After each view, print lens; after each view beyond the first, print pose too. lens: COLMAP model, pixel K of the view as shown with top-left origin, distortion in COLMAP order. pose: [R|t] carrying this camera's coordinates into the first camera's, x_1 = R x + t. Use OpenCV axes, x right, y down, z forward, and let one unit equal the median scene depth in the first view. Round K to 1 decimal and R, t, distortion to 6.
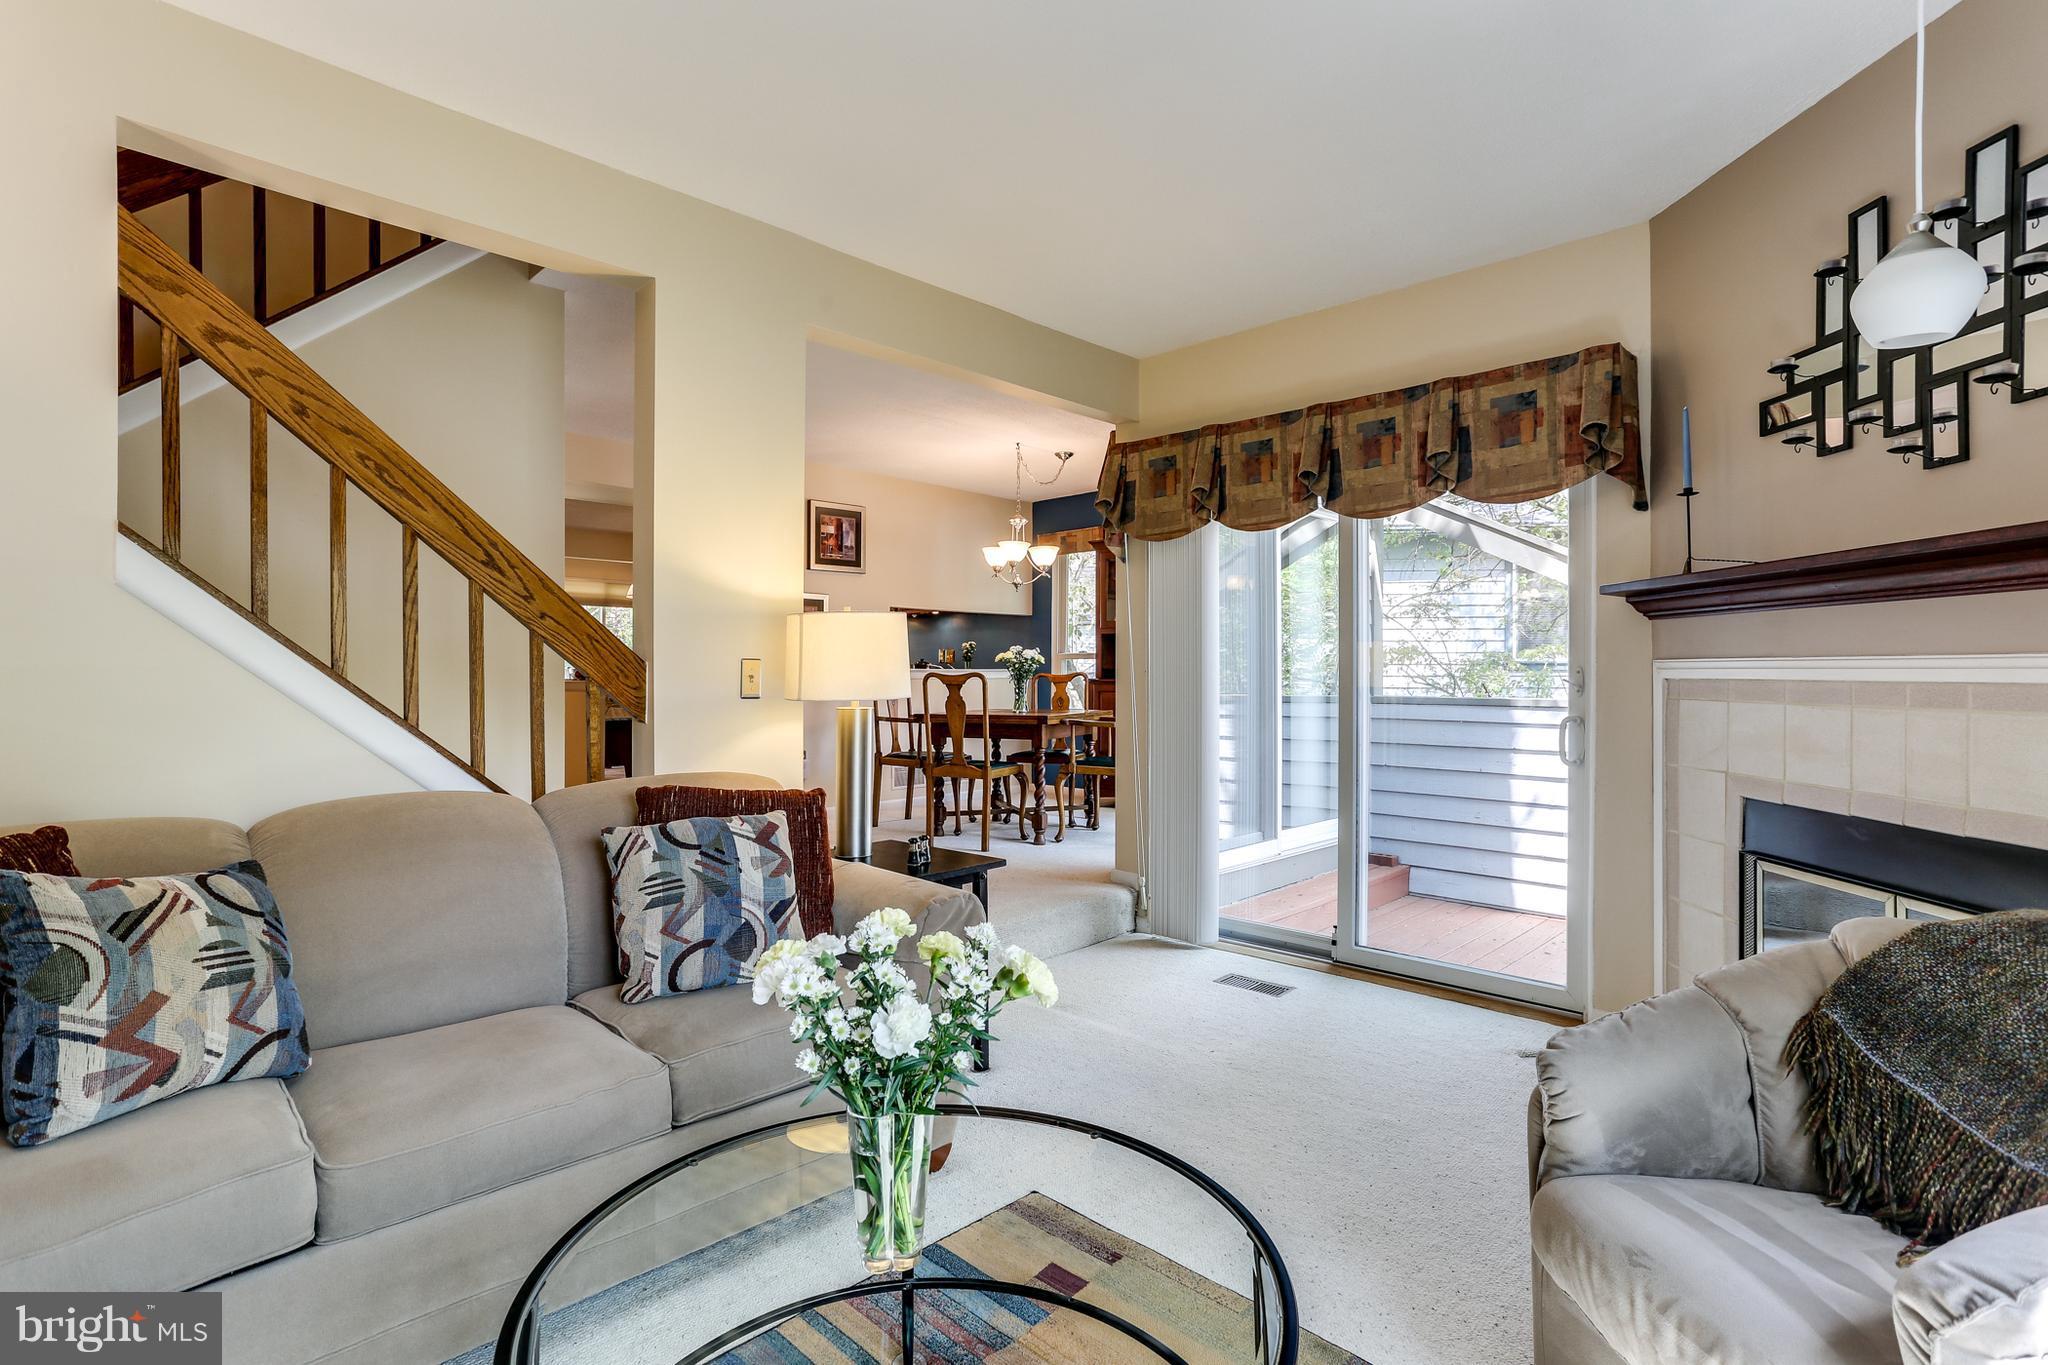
lens RADIAL K [[984.8, 0, 1031.7], [0, 984.8, 683.0], [0, 0, 1]] dist [-0.003765, 0.001067]
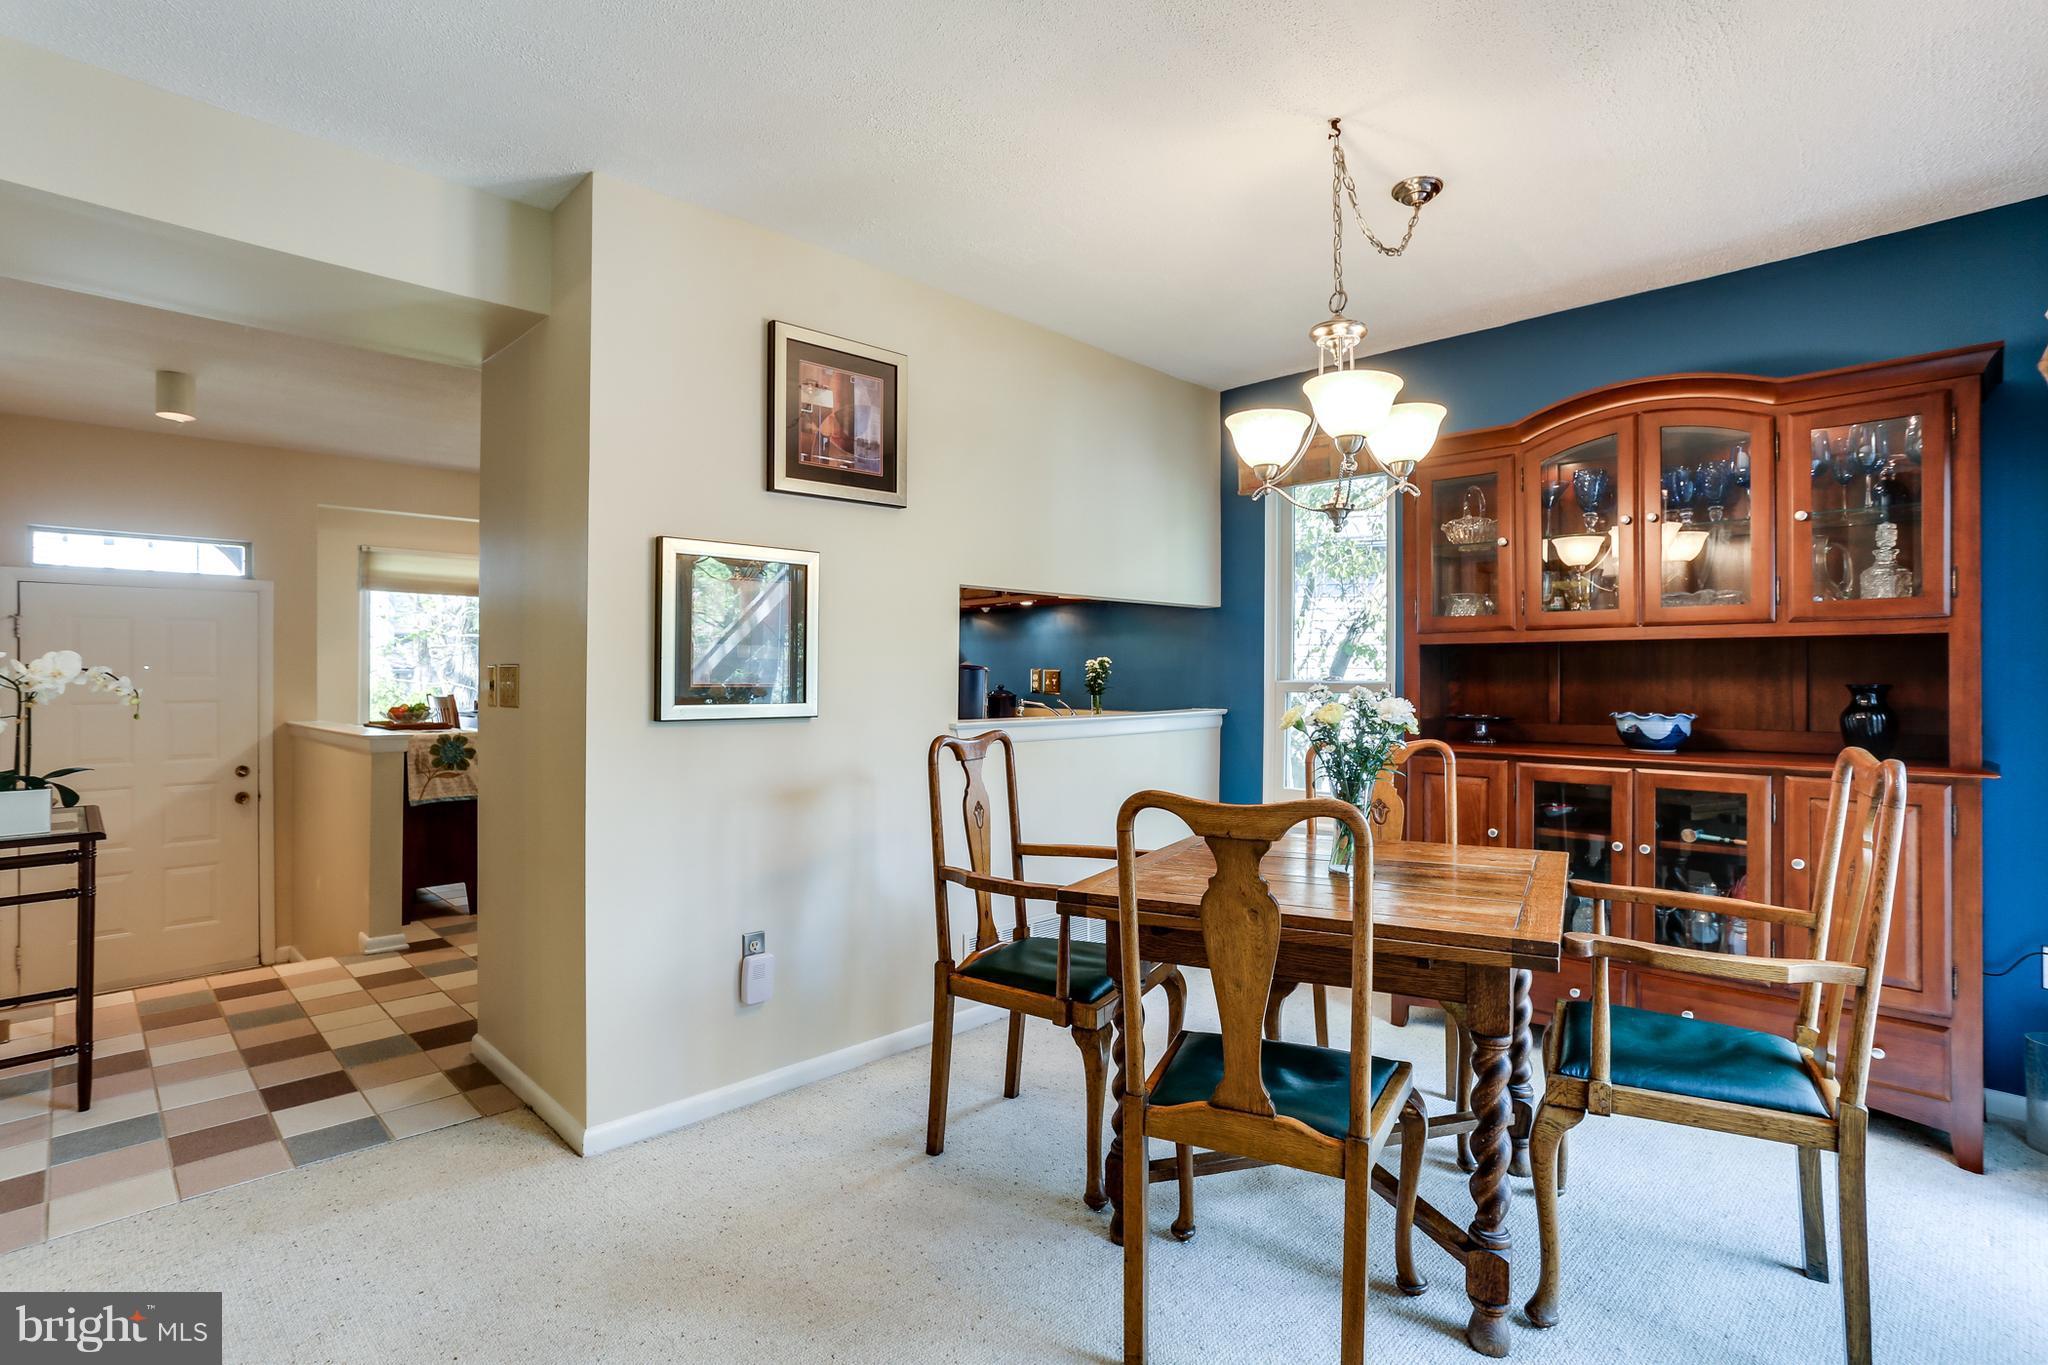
lens RADIAL K [[984.8, 0, 1025.2], [0, 984.8, 670.3], [0, 0, 1]] dist [-0.003765, 0.001067]
pose [[0.999603, -0.001077, -0.028143, -0.107453], [0.000754, 0.999934, -0.011485, -0.035197], [0.028154, 0.011459, 0.999538, 0.585616]]
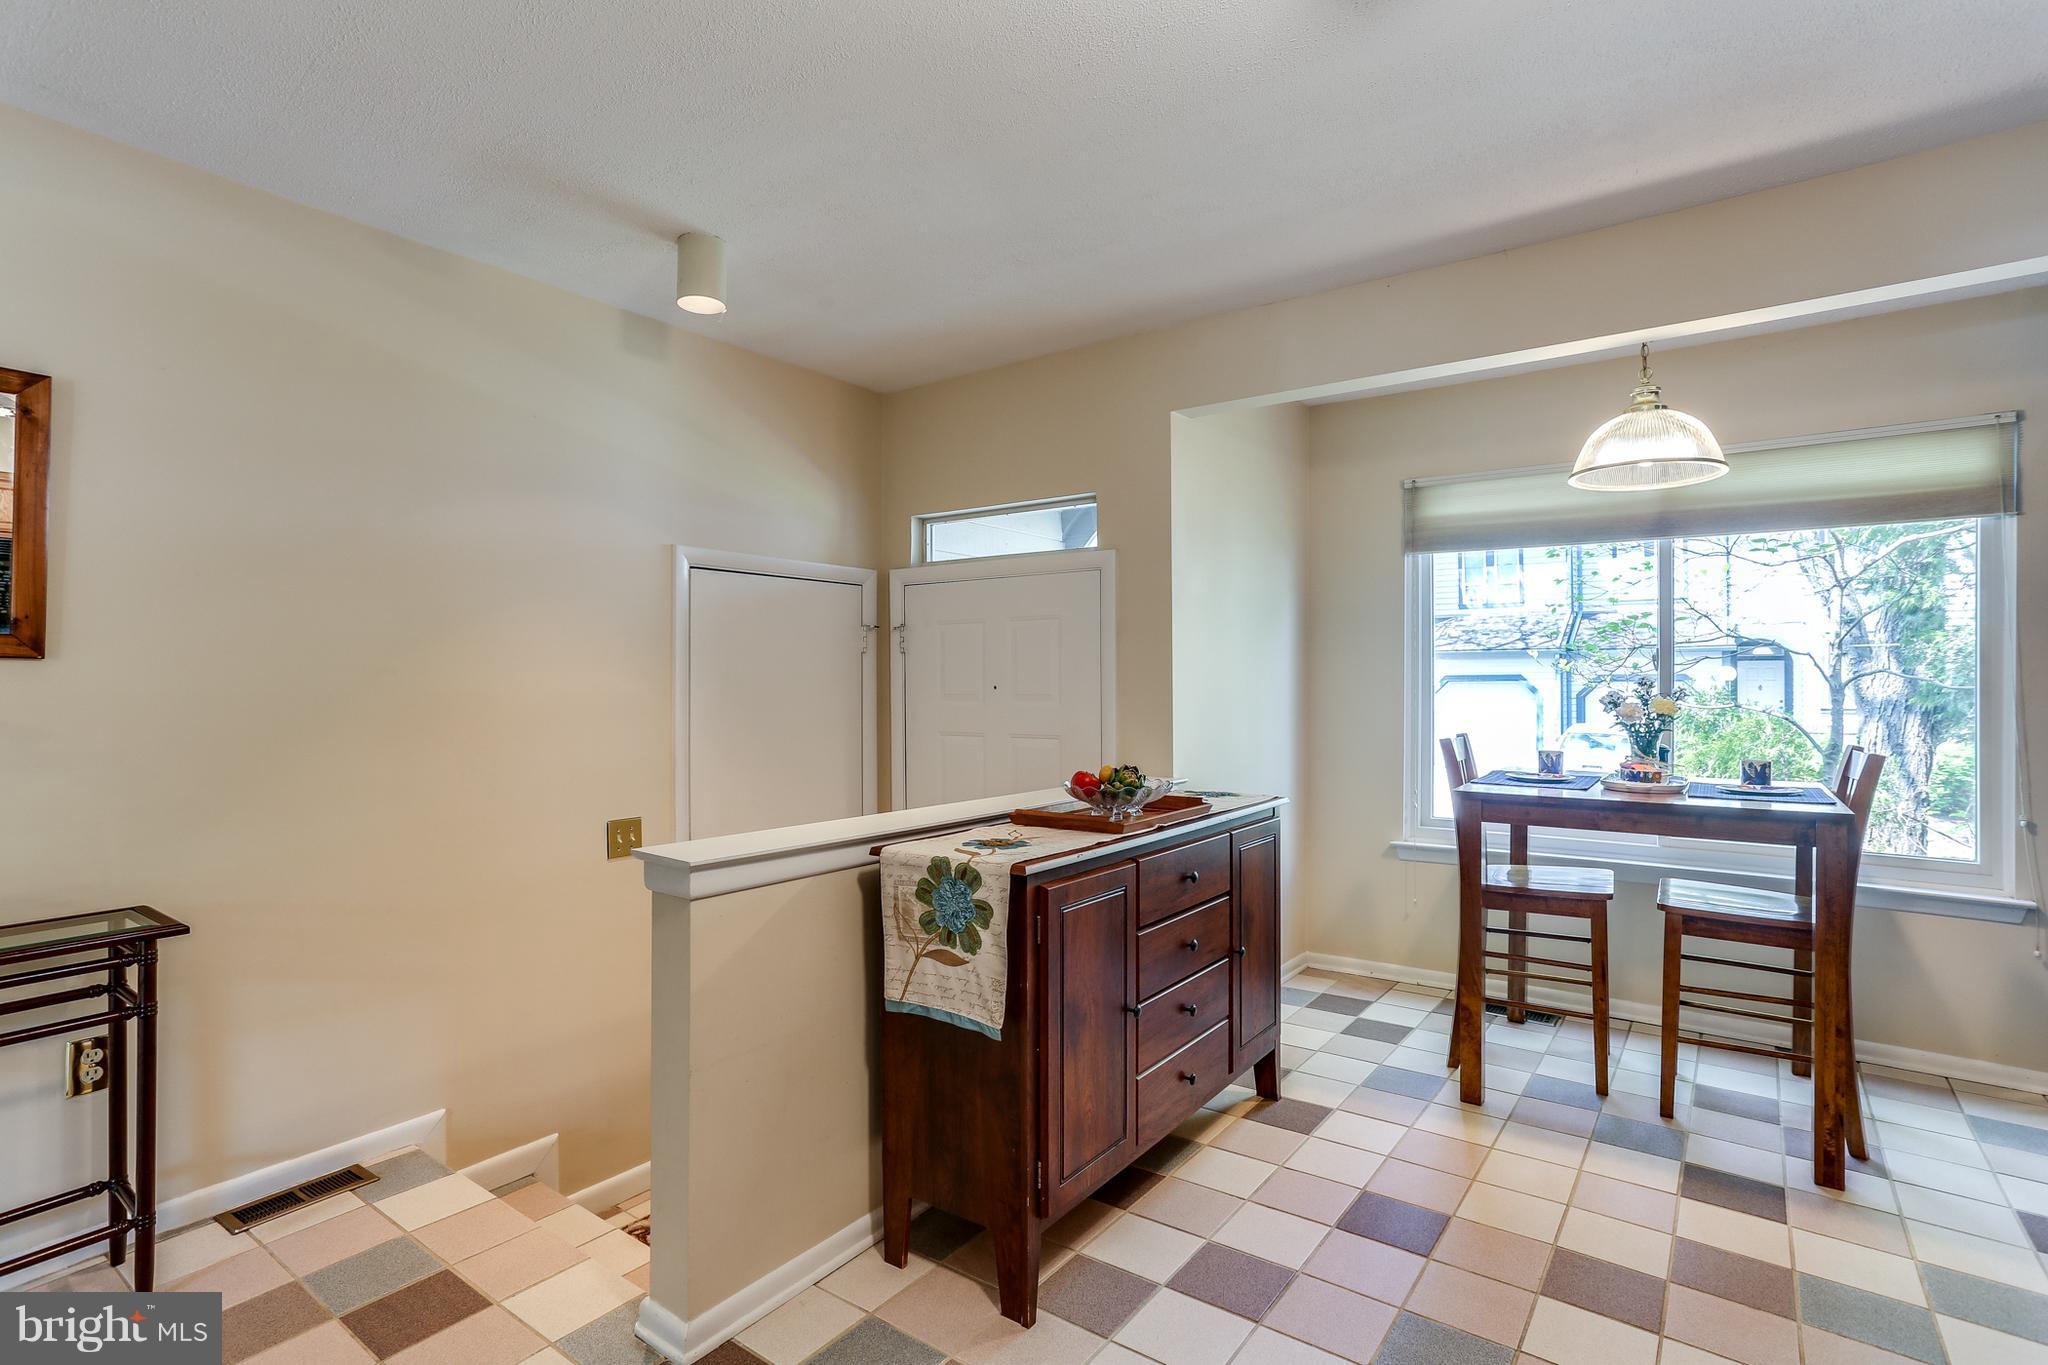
lens RADIAL K [[984.8, 0, 1014.2], [0, 984.8, 679.4], [0, 0, 1]] dist [-0.003765, 0.001067]
pose [[0.117681, -0.002081, -0.993049, -0.243728], [-0.008508, 0.999959, -0.003104, -0.049212], [0.993015, 0.008814, 0.117658, 1.237100]]
